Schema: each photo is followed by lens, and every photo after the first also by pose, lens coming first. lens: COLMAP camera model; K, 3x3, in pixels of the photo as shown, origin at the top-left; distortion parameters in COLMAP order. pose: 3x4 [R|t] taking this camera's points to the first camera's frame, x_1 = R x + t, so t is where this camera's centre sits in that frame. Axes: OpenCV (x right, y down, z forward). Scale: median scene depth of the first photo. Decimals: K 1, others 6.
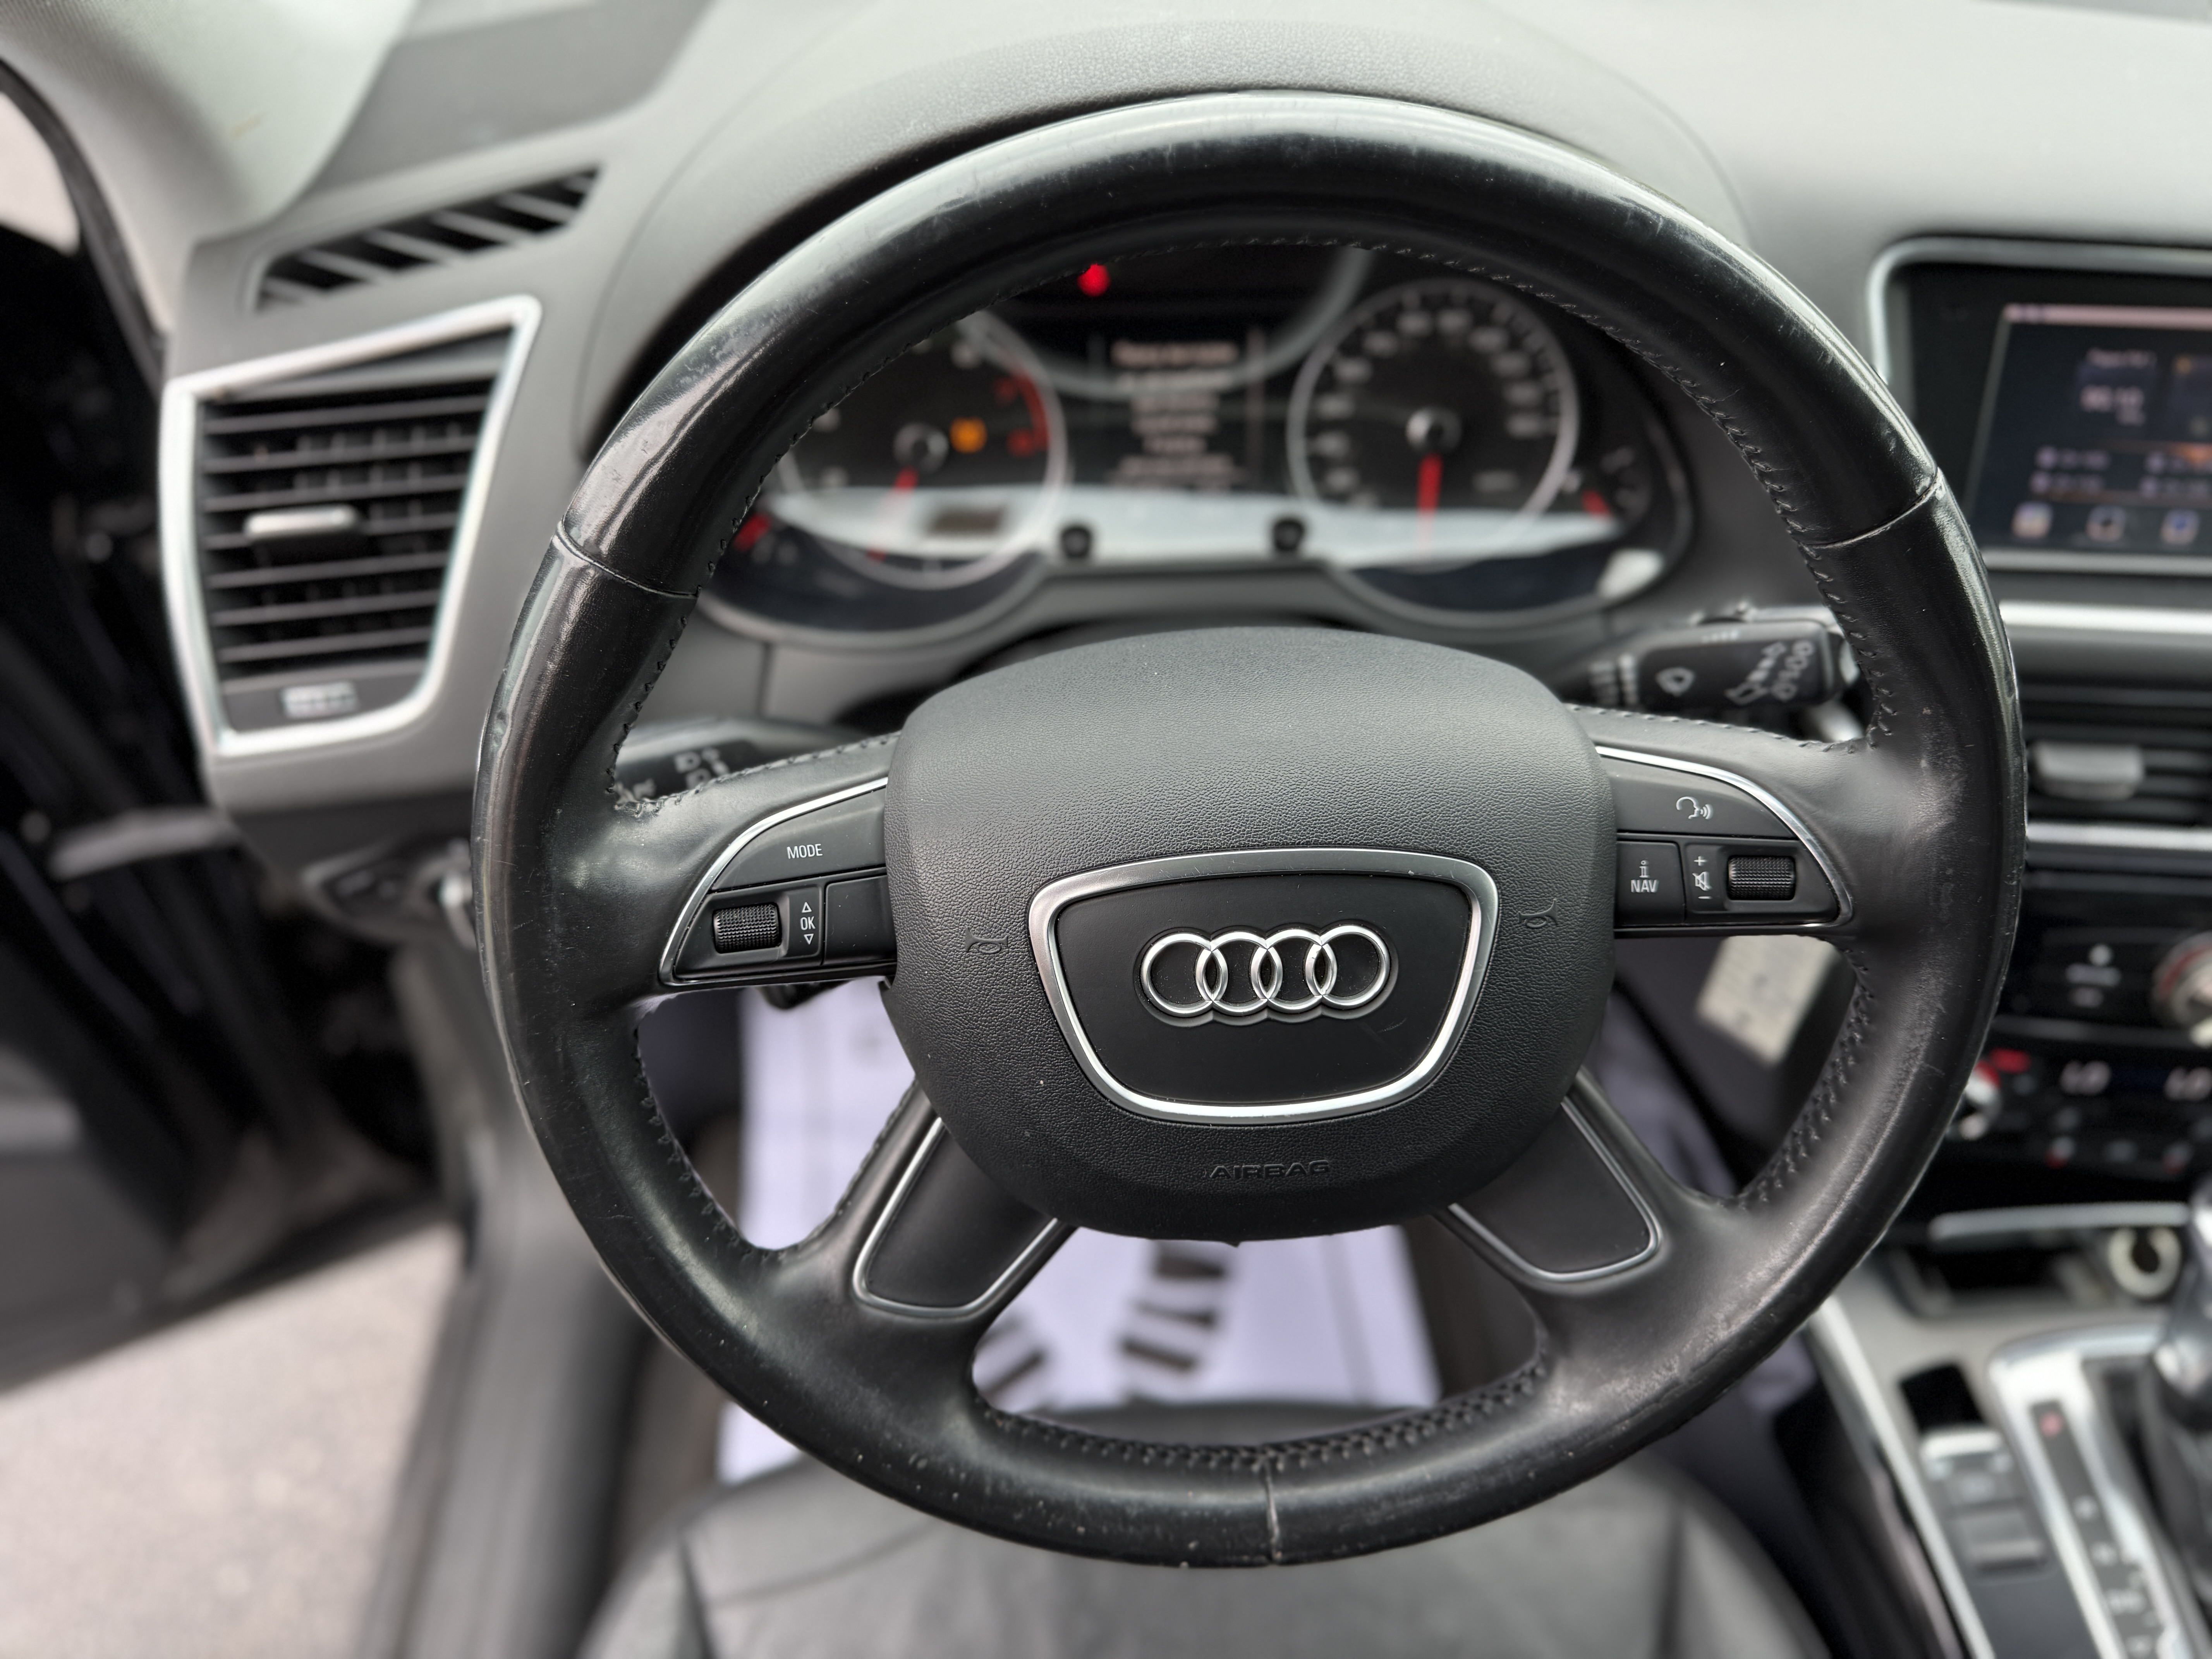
lens RADIAL K [[1559.0, 0, 1102.5], [0, 1559.0, 843.8], [0, 0, 1]] dist [0.015574, -0.025106]
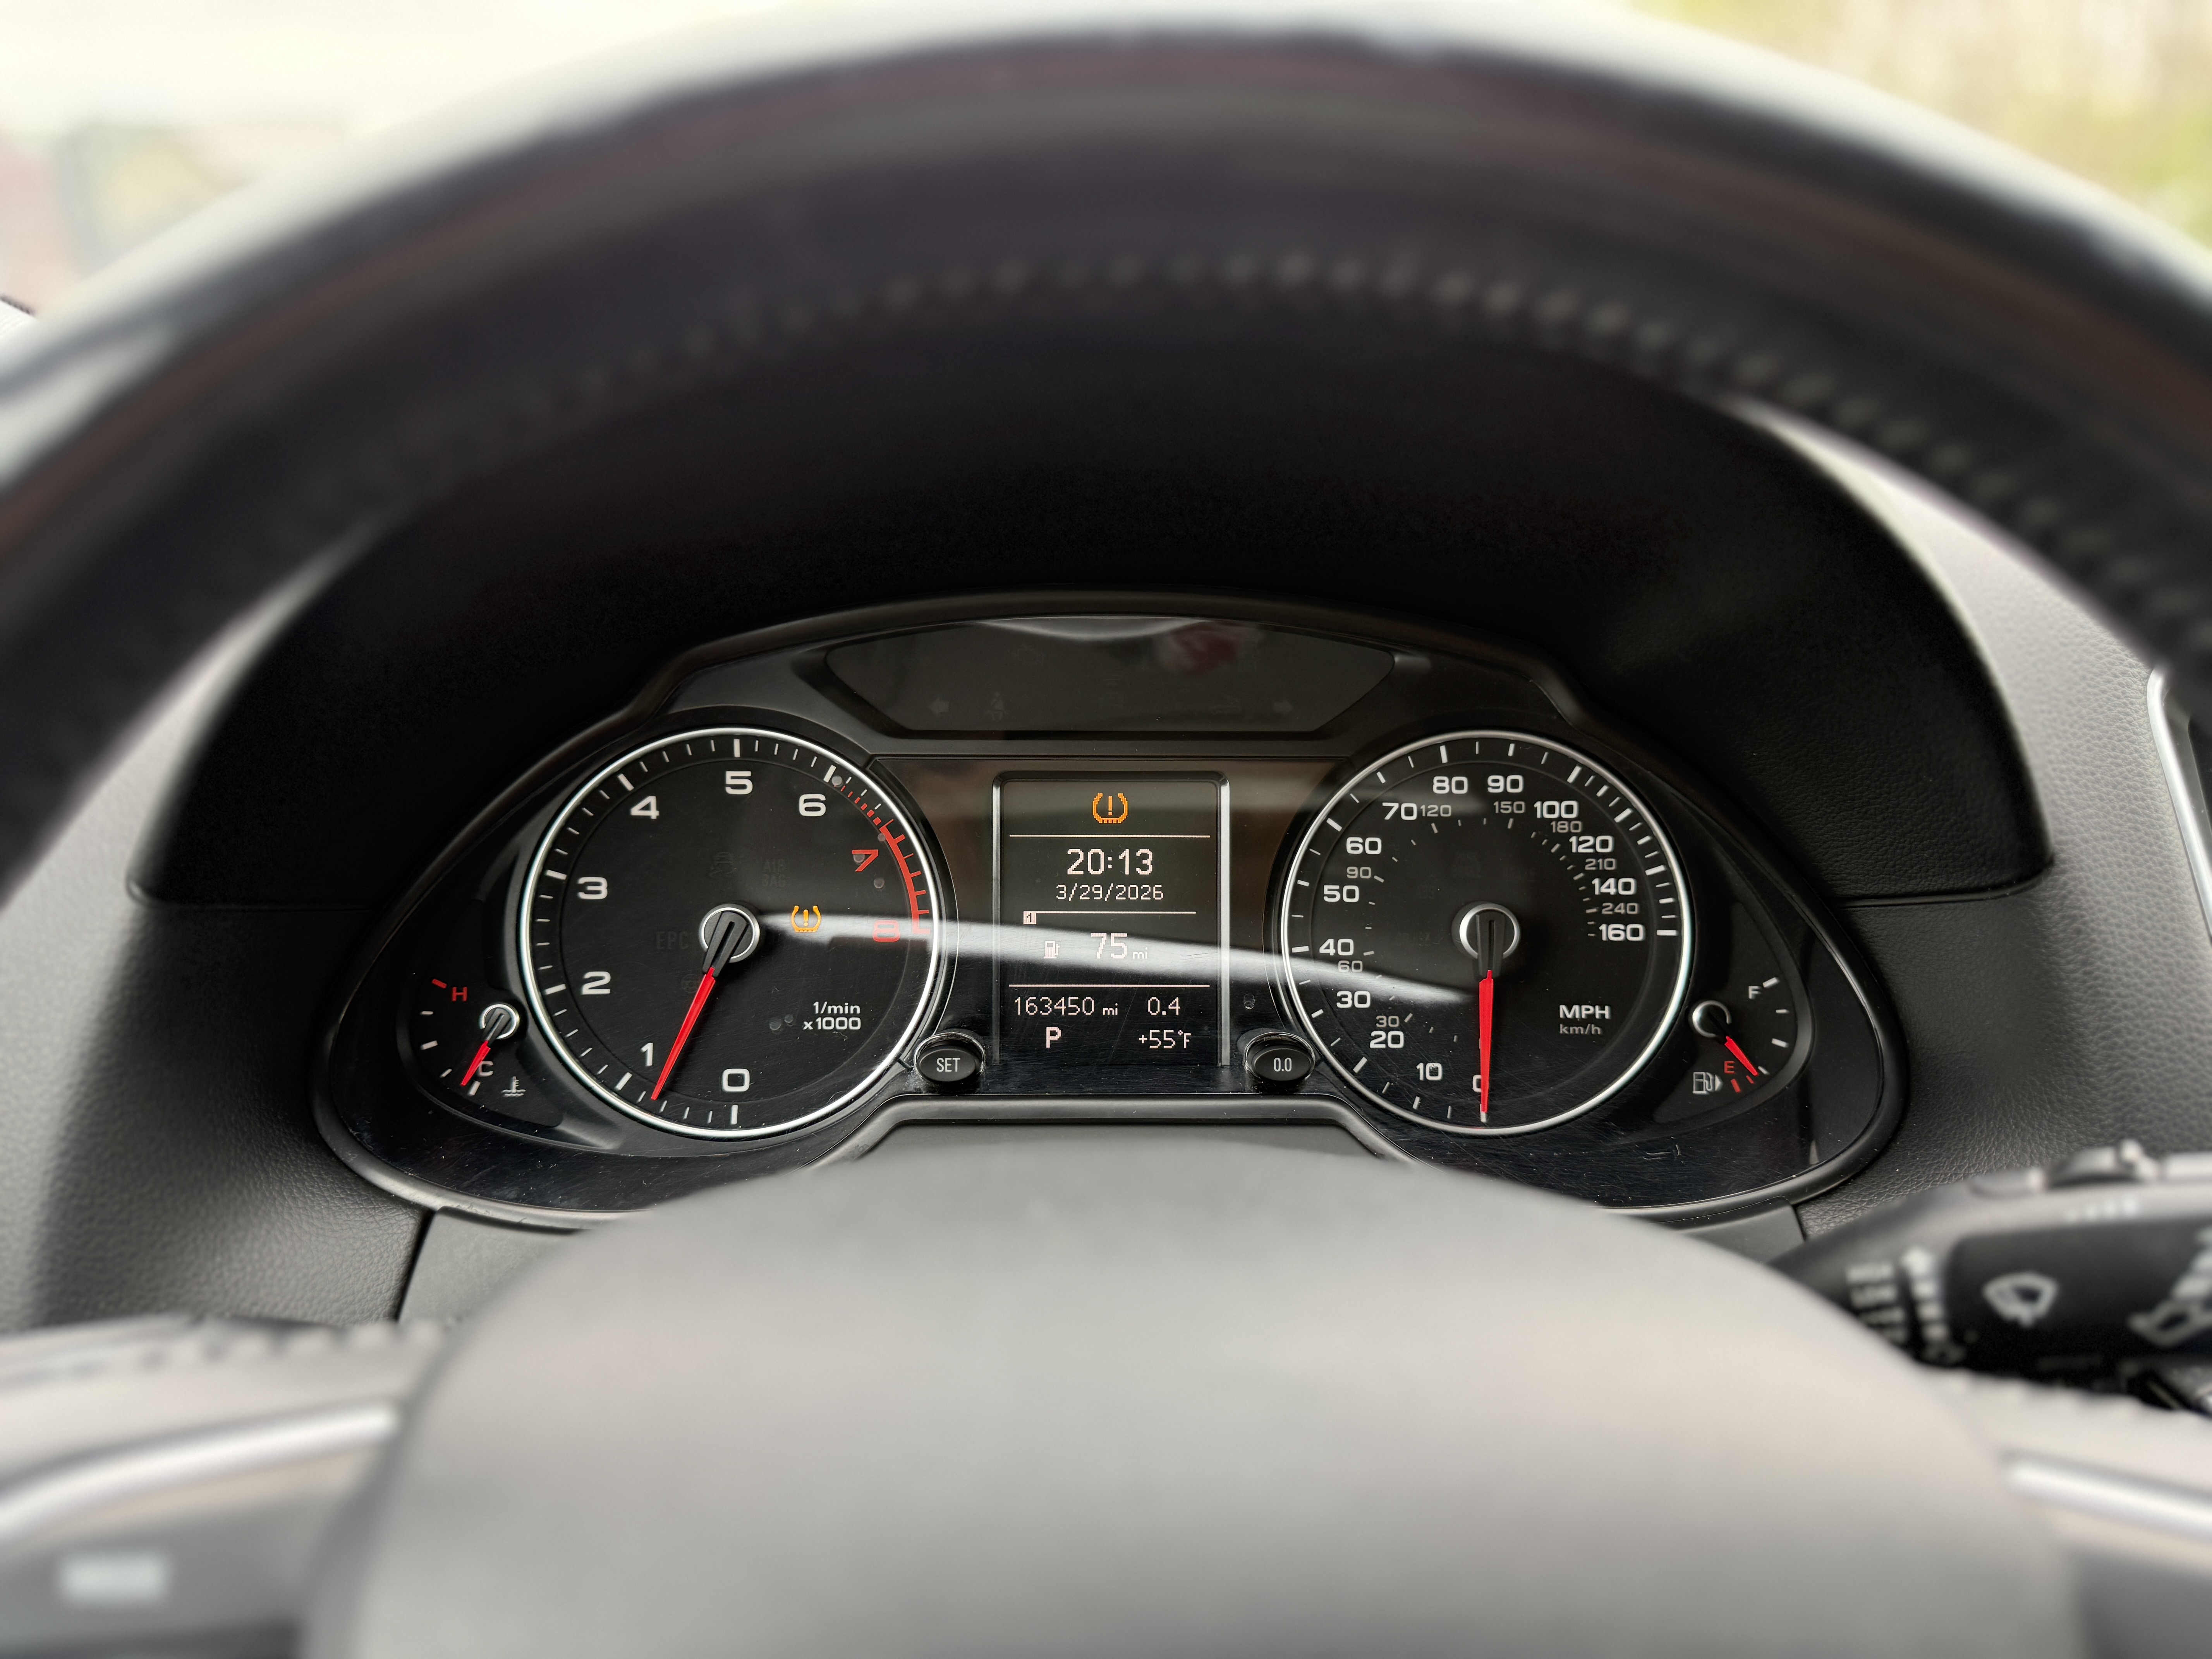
lens RADIAL K [[1559.0, 0, 1085.4], [0, 1559.0, 827.0], [0, 0, 1]] dist [0.015574, -0.025106]
pose [[0.999562, 0.027108, -0.011835, 0.050984], [-0.029564, 0.902883, -0.428869, -0.011988], [-0.000940, 0.429032, 0.903289, 0.427477]]
